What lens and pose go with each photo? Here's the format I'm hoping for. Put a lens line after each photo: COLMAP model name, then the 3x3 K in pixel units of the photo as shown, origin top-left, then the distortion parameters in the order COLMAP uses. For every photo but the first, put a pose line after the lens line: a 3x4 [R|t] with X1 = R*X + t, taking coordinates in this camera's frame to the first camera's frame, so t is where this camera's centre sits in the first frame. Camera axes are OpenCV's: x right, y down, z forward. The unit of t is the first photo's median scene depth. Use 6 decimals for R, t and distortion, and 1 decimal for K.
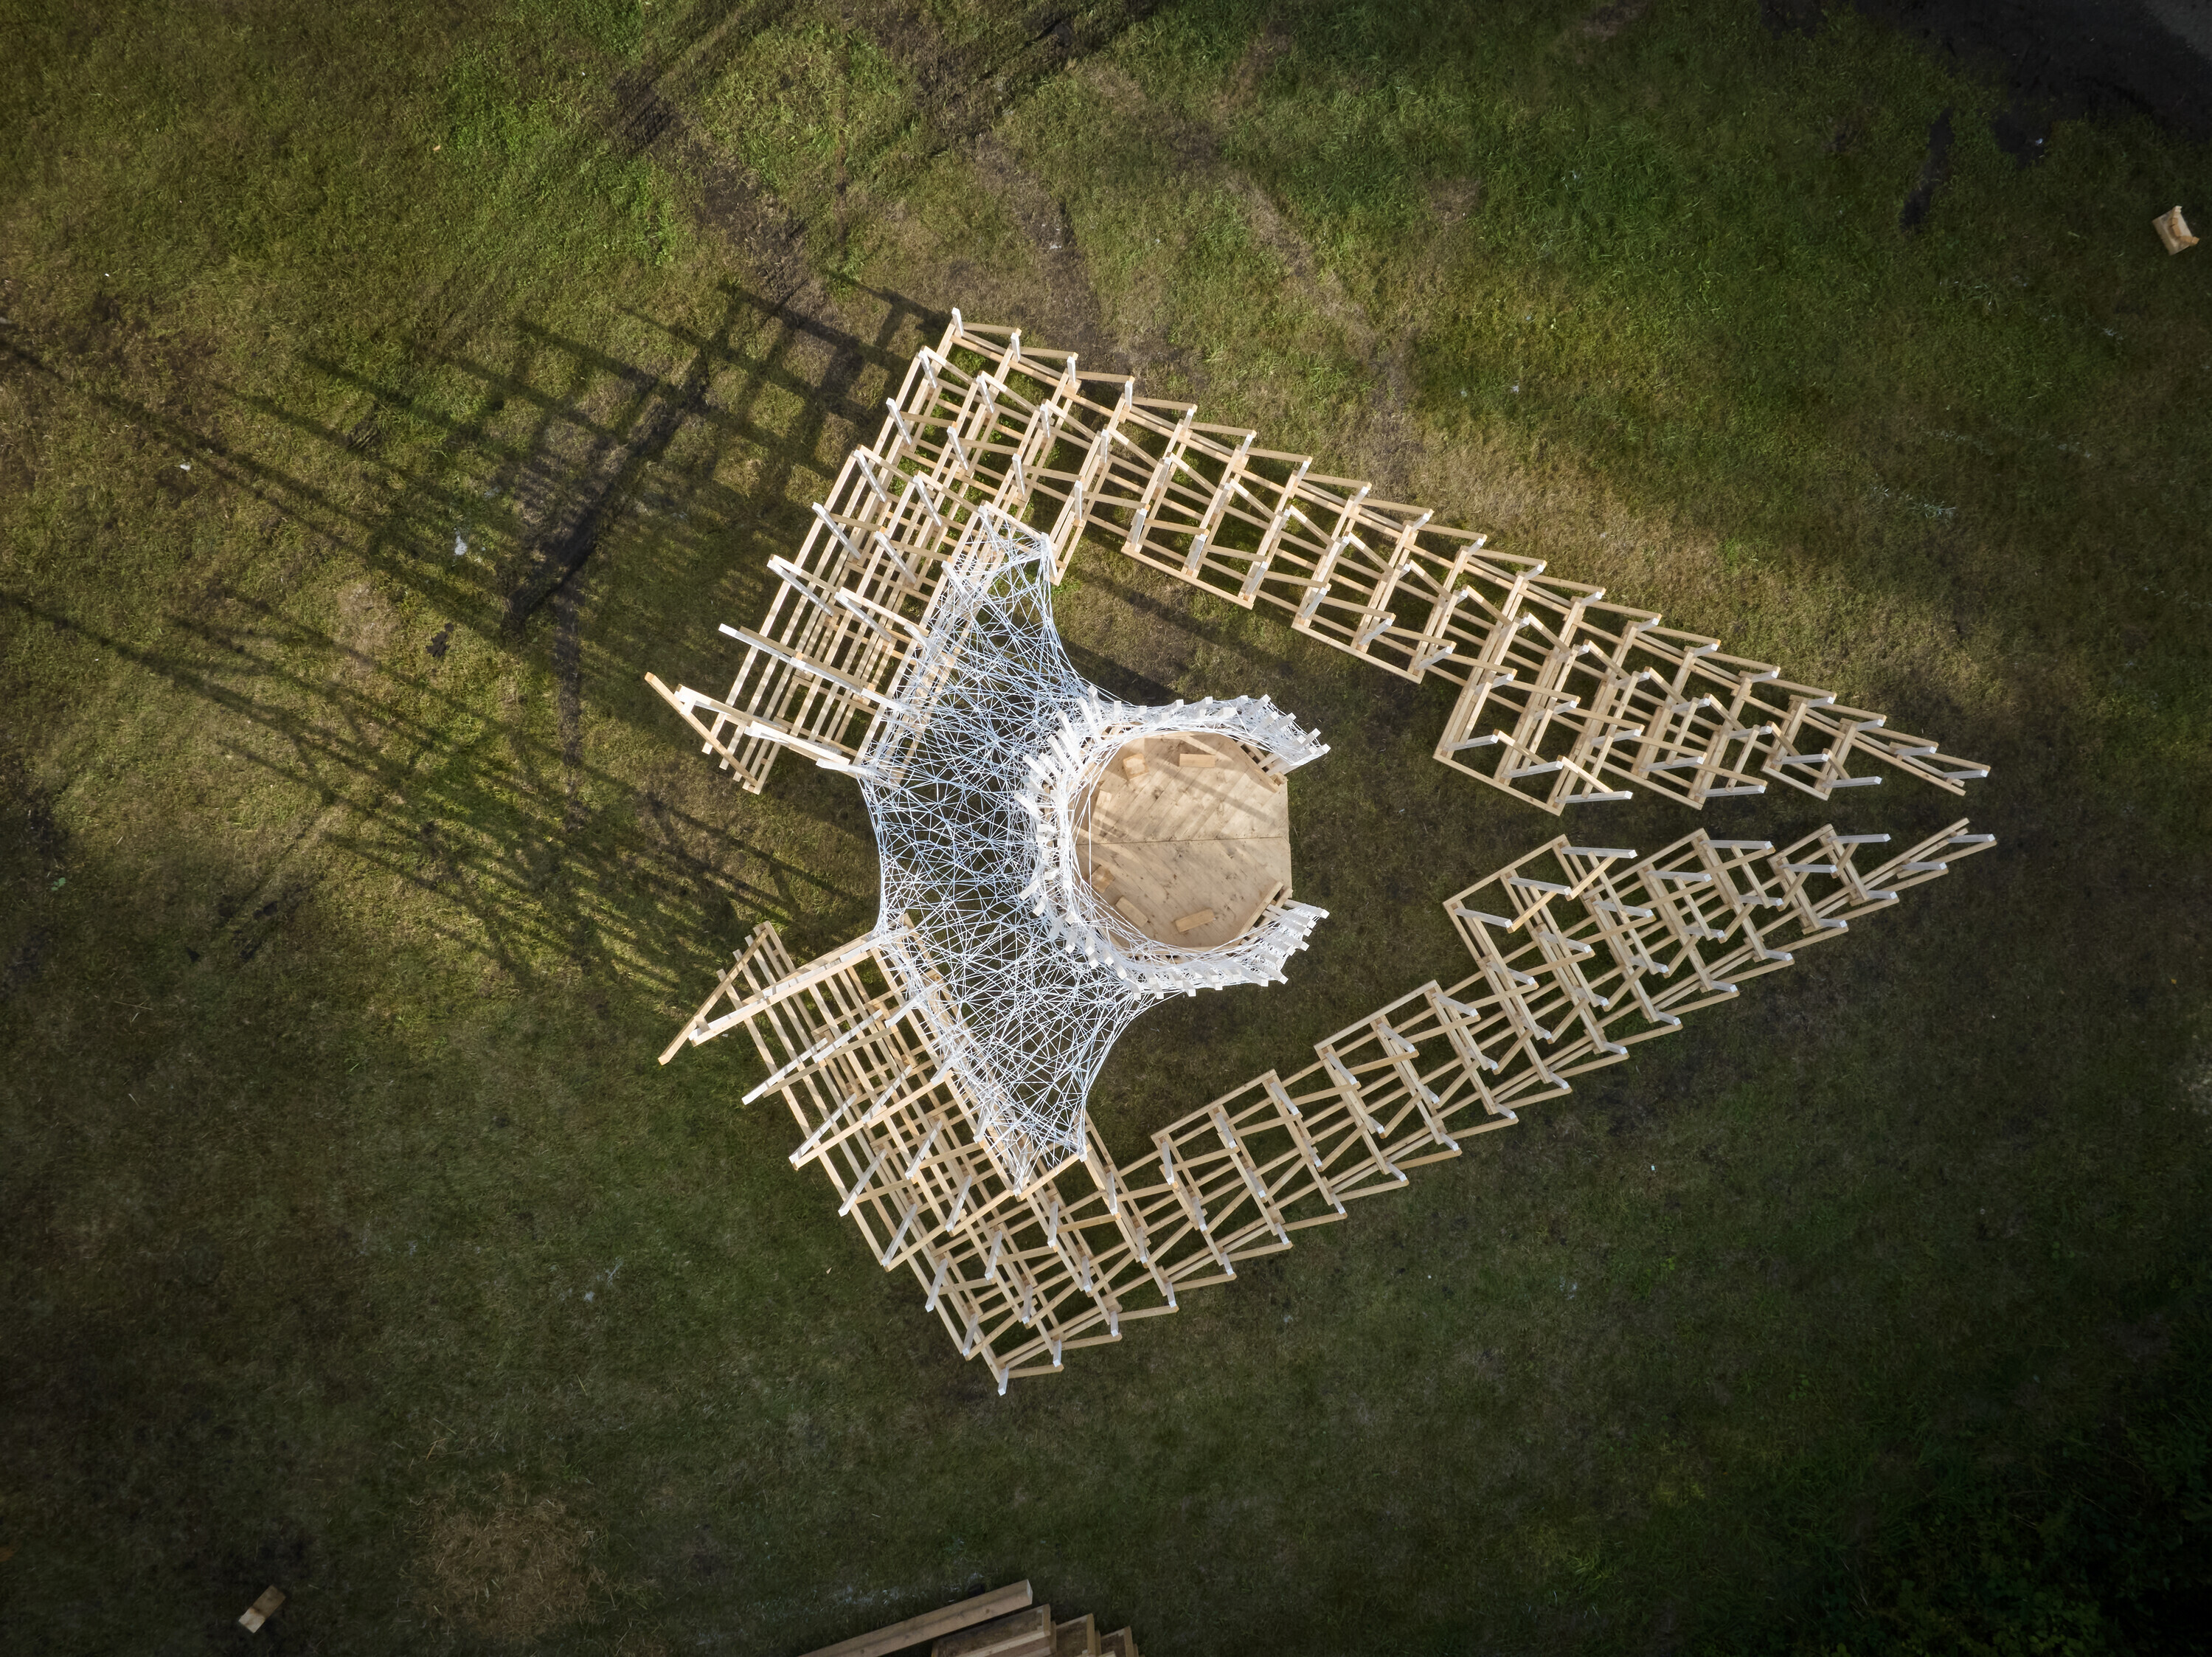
lens RADIAL K [[1542.5, 0, 1092.9], [0, 1542.5, 828.8], [0, 0, 1]] dist [-0.059005, -0.002496]
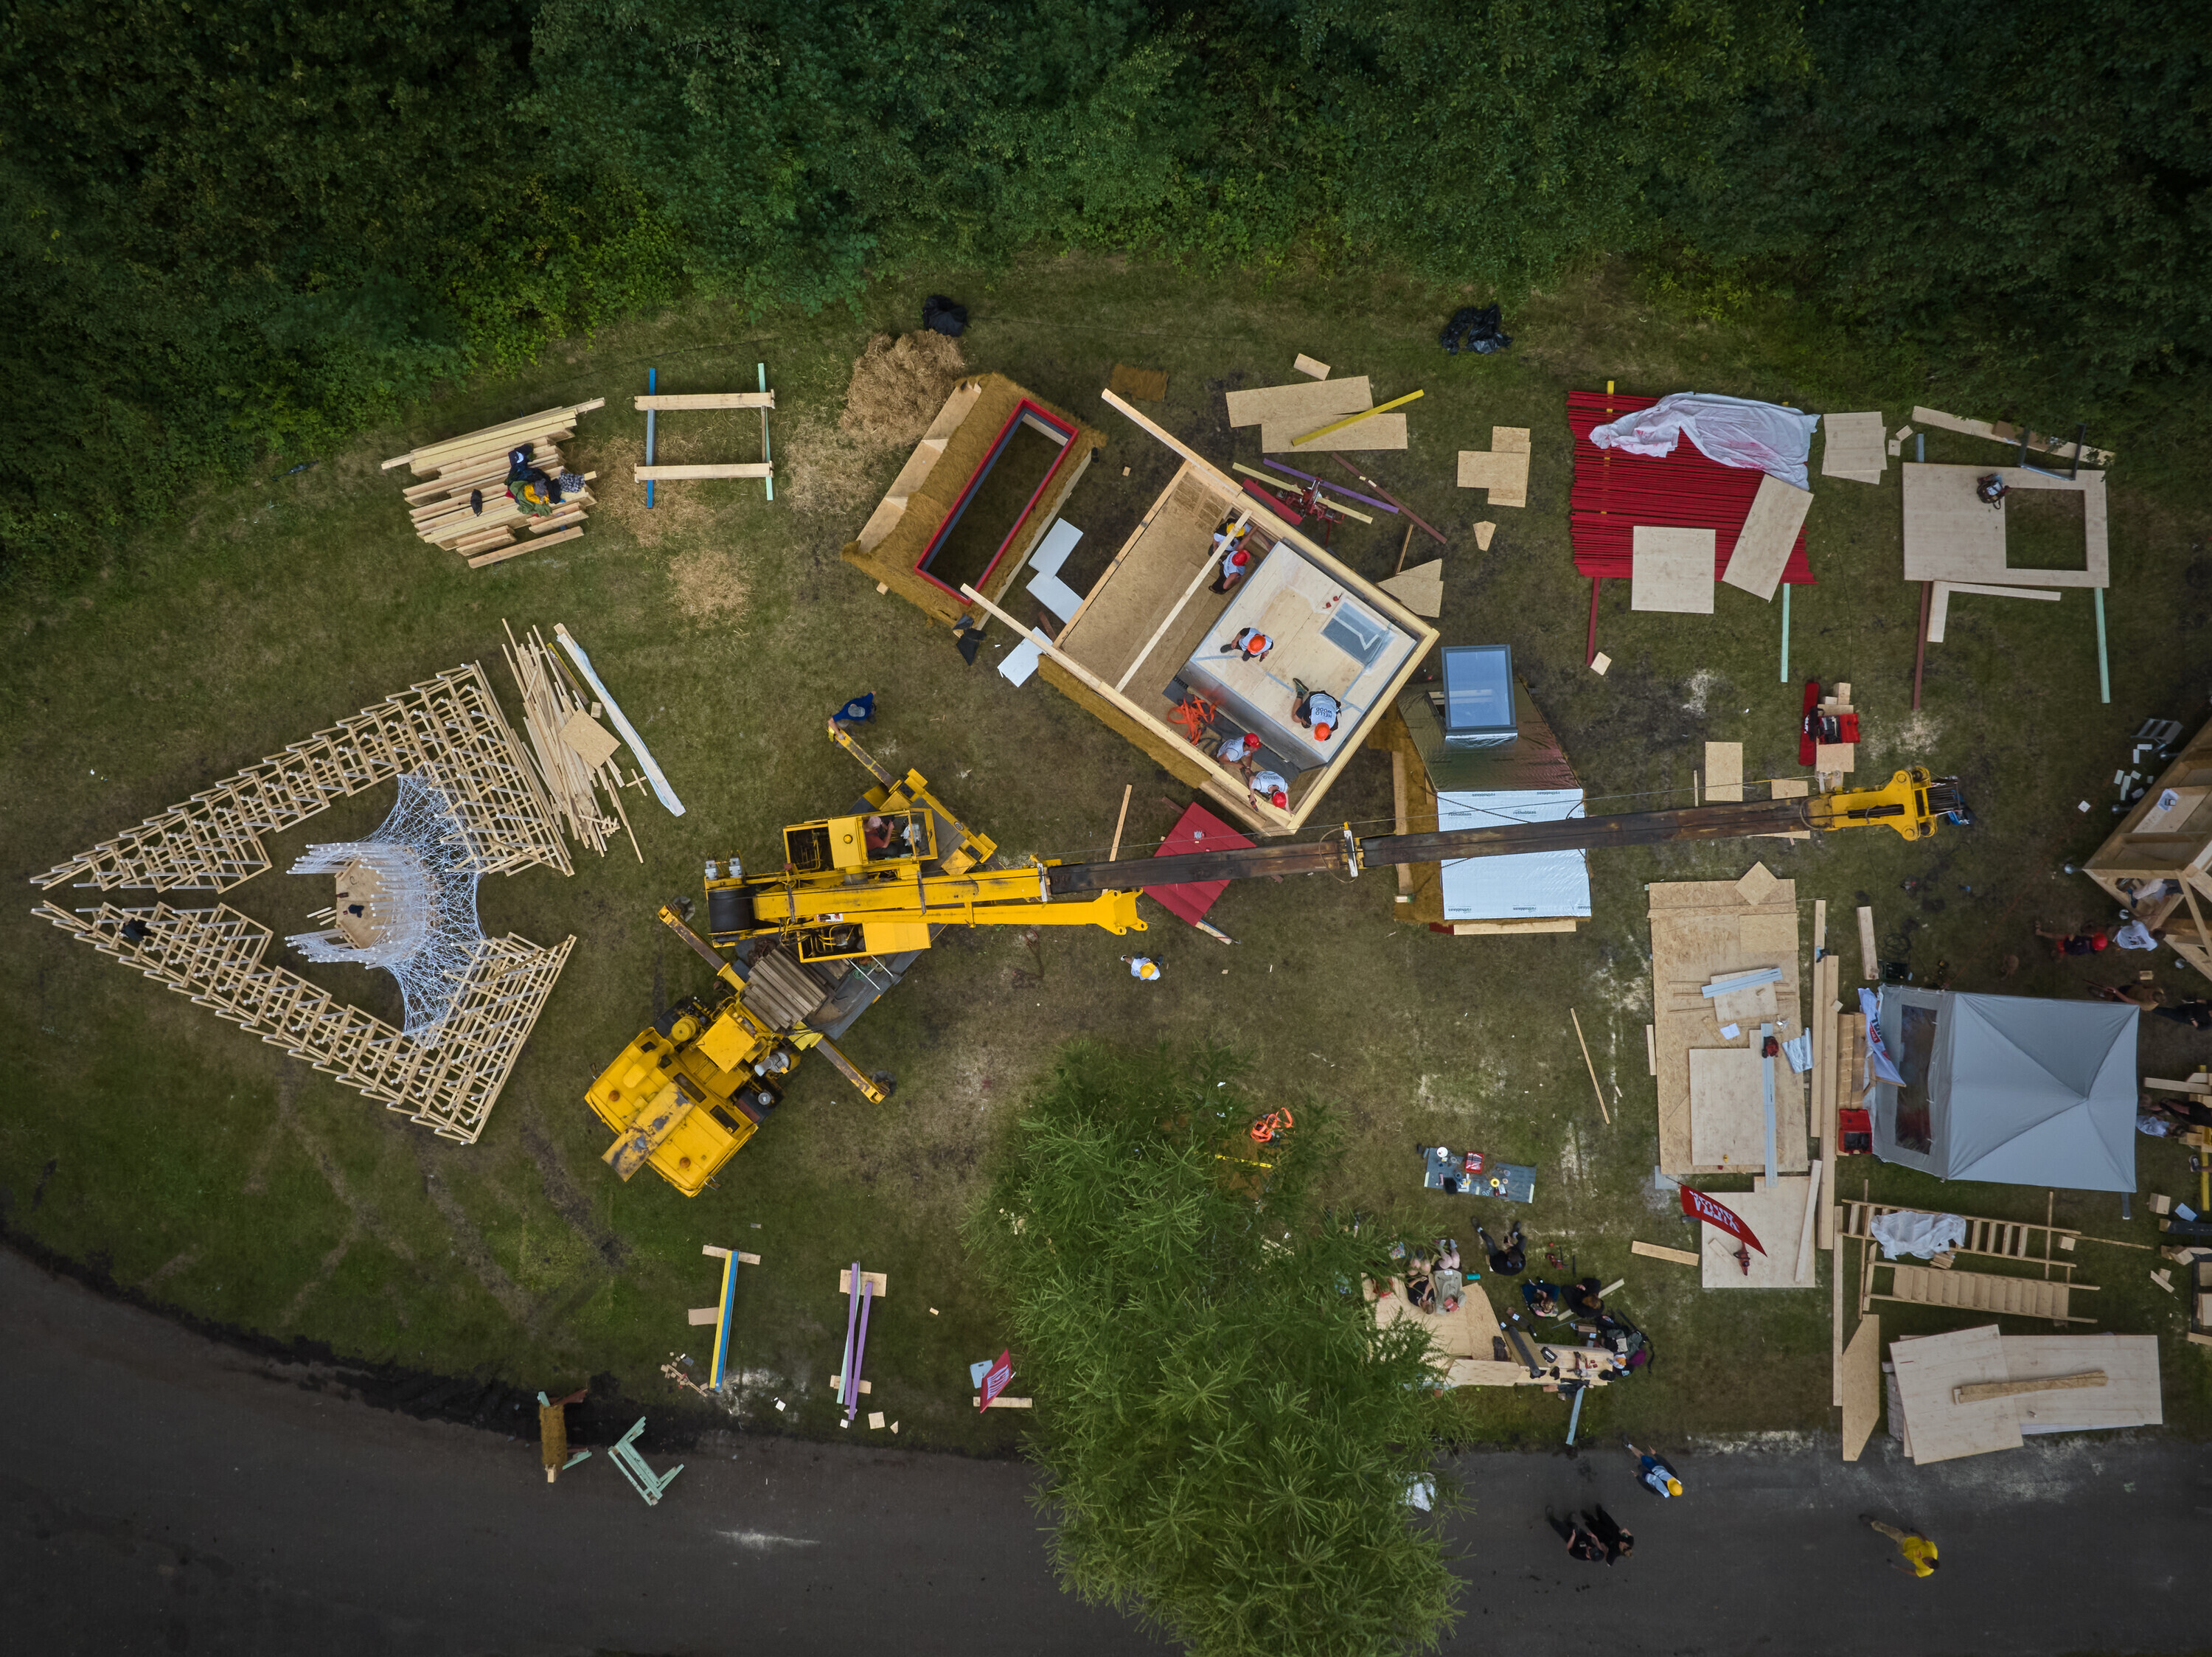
lens RADIAL K [[1542.4, 0, 1103.6], [0, 1542.4, 823.8], [0, 0, 1]] dist [-0.059005, -0.002496]
pose [[-0.998472, -0.055227, -0.002015, -0.987519], [0.055207, -0.998435, 0.008886, 0.159899], [-0.002503, 0.008761, 0.999958, -1.228341]]
